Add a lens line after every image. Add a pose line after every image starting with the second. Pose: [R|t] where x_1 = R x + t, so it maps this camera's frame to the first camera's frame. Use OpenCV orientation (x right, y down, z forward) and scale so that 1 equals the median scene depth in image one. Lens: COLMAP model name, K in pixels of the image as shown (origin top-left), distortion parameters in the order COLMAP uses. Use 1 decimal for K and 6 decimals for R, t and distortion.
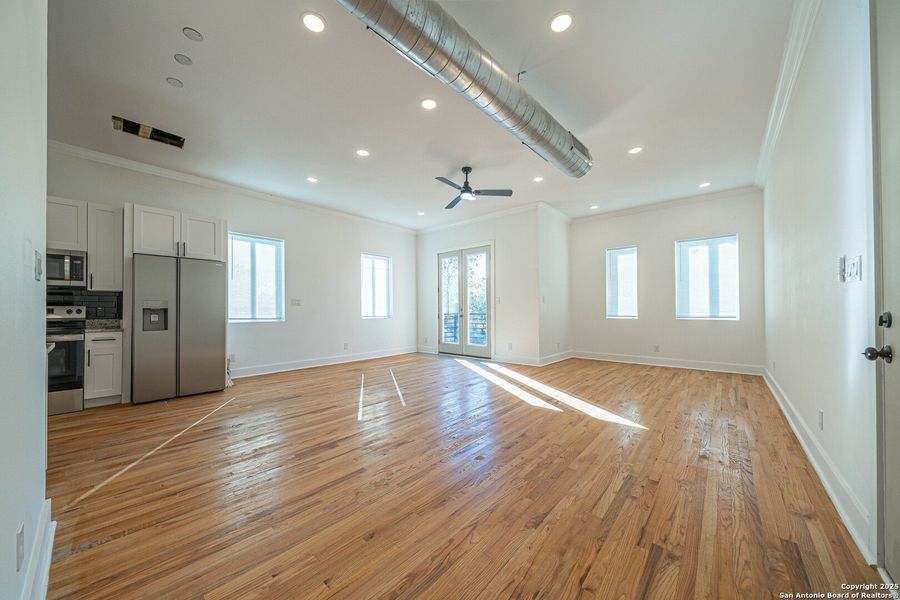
lens RADIAL K [[307.1, 0, 446.8], [0, 307.1, 306.6], [0, 0, 1]] dist [-0.001913, -0.000127]
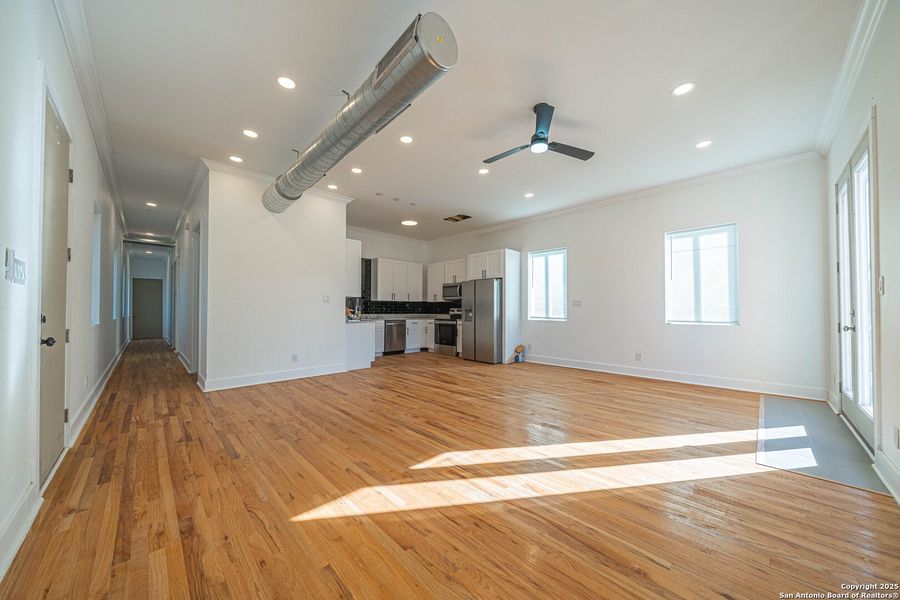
lens RADIAL K [[307.1, 0, 446.8], [0, 307.1, 306.6], [0, 0, 1]] dist [-0.001913, -0.000127]
pose [[-0.054197, -0.006870, -0.998507, 0.700650], [0.002294, 0.999973, -0.007005, 0.001970], [0.998528, -0.002670, -0.054179, 0.759578]]
